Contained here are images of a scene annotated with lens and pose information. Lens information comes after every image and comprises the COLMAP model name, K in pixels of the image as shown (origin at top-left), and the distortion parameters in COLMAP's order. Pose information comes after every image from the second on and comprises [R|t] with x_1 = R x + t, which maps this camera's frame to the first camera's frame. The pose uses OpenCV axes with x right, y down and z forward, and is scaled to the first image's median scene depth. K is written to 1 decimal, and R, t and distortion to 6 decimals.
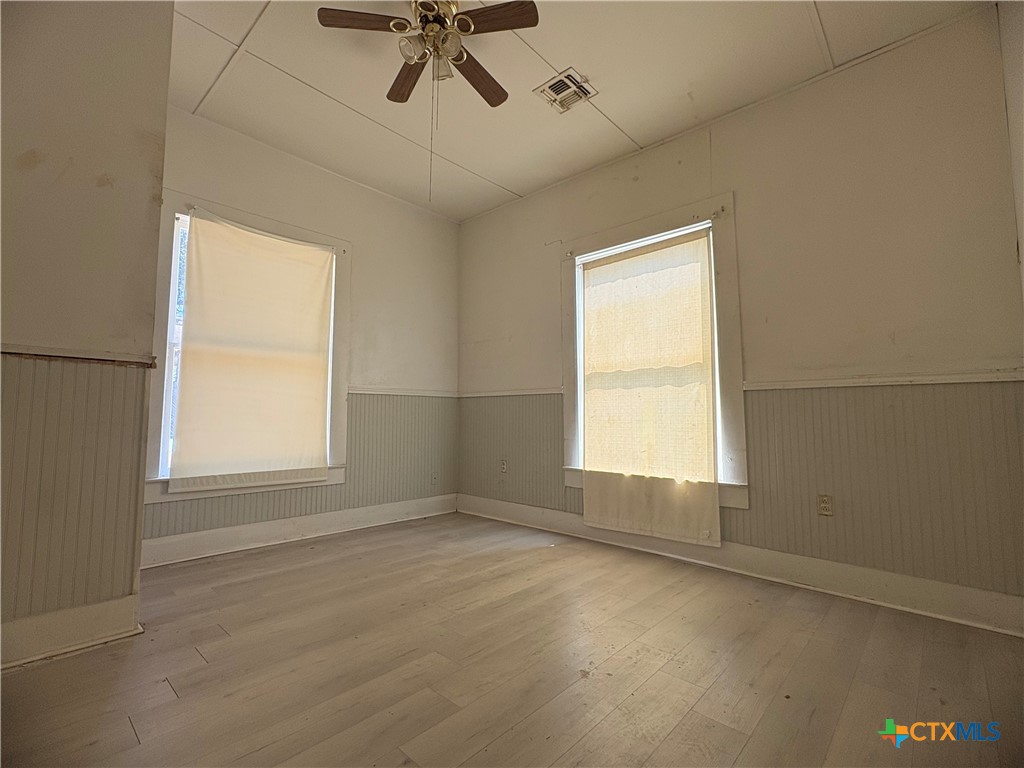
lens RADIAL K [[467.5, 0, 512.0], [0, 467.5, 384.0], [0, 0, 1]] dist [-0.015734, -0.000238]
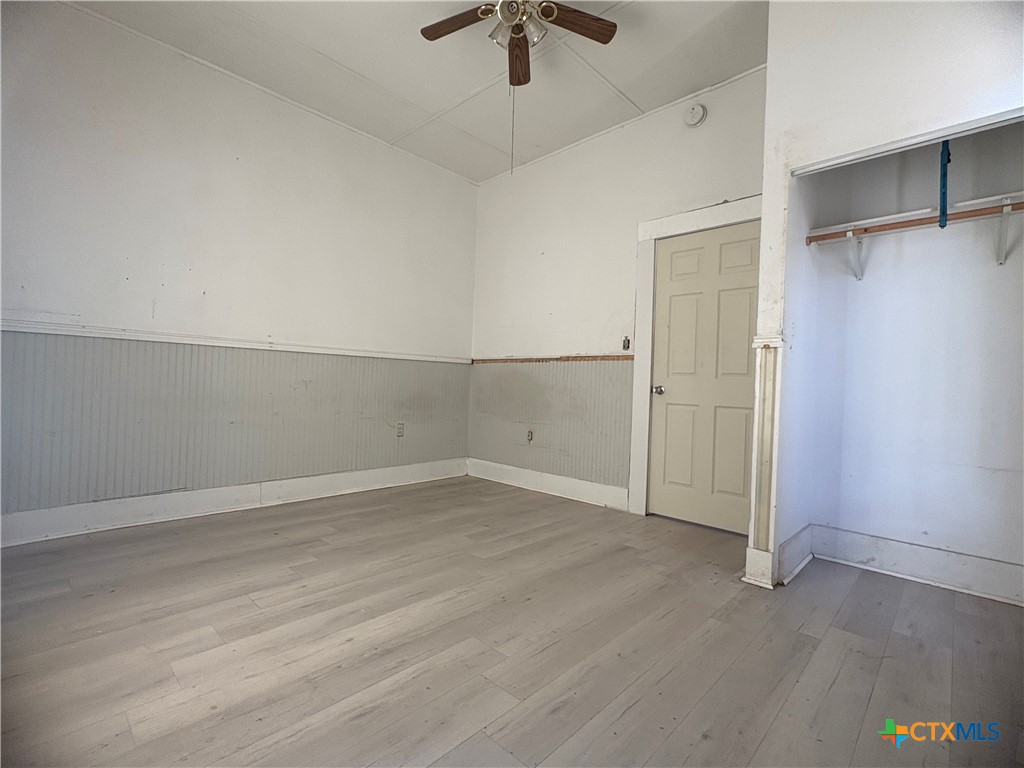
lens RADIAL K [[467.5, 0, 512.0], [0, 467.5, 384.0], [0, 0, 1]] dist [-0.015734, -0.000238]
pose [[-0.998912, -0.042122, 0.019989, -0.188790], [-0.043426, 0.996599, -0.070038, 0.128427], [-0.016971, -0.070829, -0.997344, 1.758804]]
